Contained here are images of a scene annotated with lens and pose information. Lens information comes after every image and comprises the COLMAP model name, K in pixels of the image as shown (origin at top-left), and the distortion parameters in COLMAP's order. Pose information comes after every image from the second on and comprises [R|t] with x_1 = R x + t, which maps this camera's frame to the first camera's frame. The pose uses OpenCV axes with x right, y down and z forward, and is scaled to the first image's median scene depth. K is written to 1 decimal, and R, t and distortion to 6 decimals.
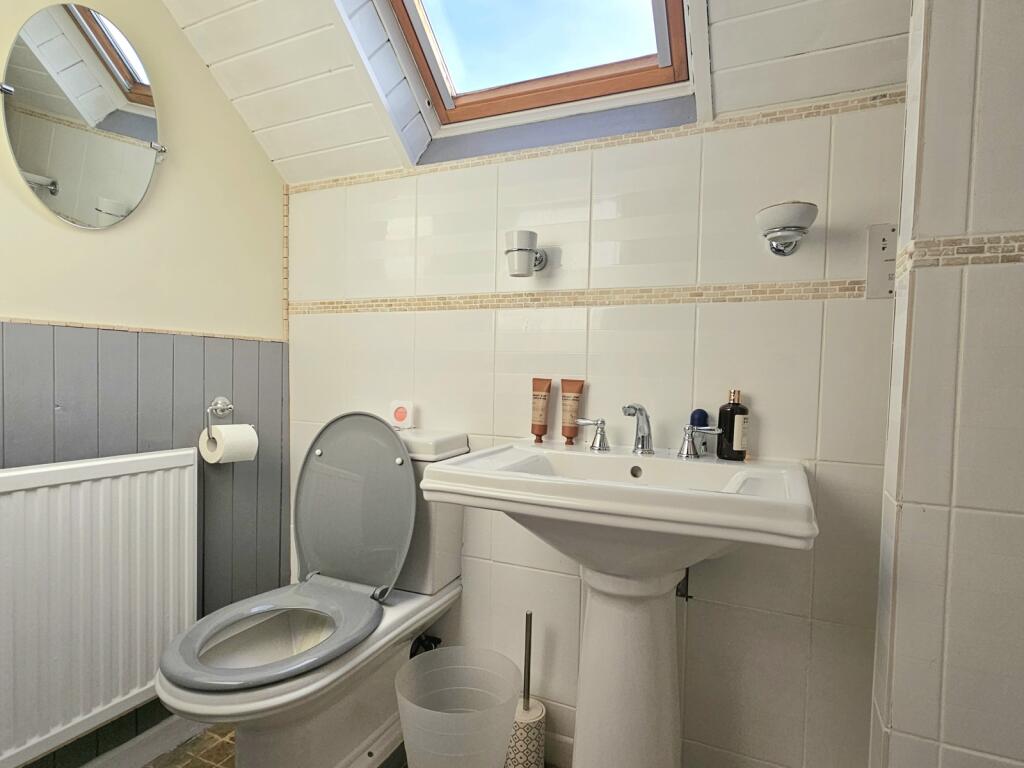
lens RADIAL K [[568.0, 0, 511.9], [0, 568.0, 391.3], [0, 0, 1]] dist [0.005694, 0.000468]
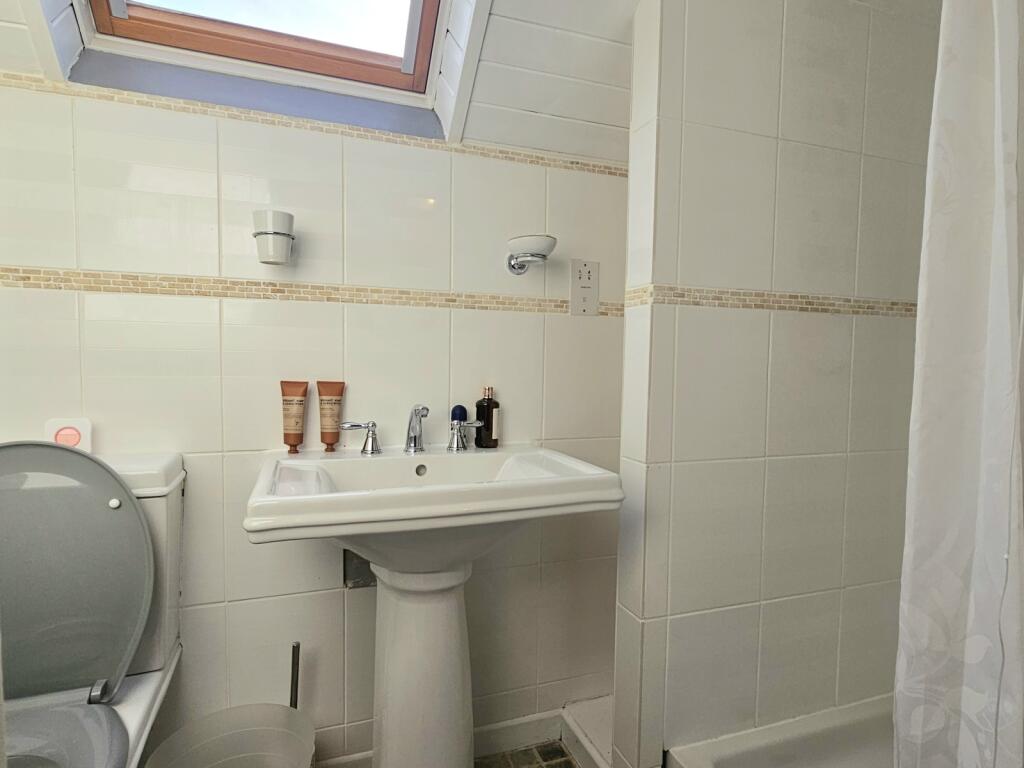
lens RADIAL K [[574.3, 0, 512.0], [0, 574.3, 390.8], [0, 0, 1]] dist [-0.003500, 0.000924]
pose [[0.700971, -0.048945, 0.711508, -0.370132], [0.025595, 0.998726, 0.043487, -0.040564], [-0.712730, -0.012272, 0.701331, 0.136963]]
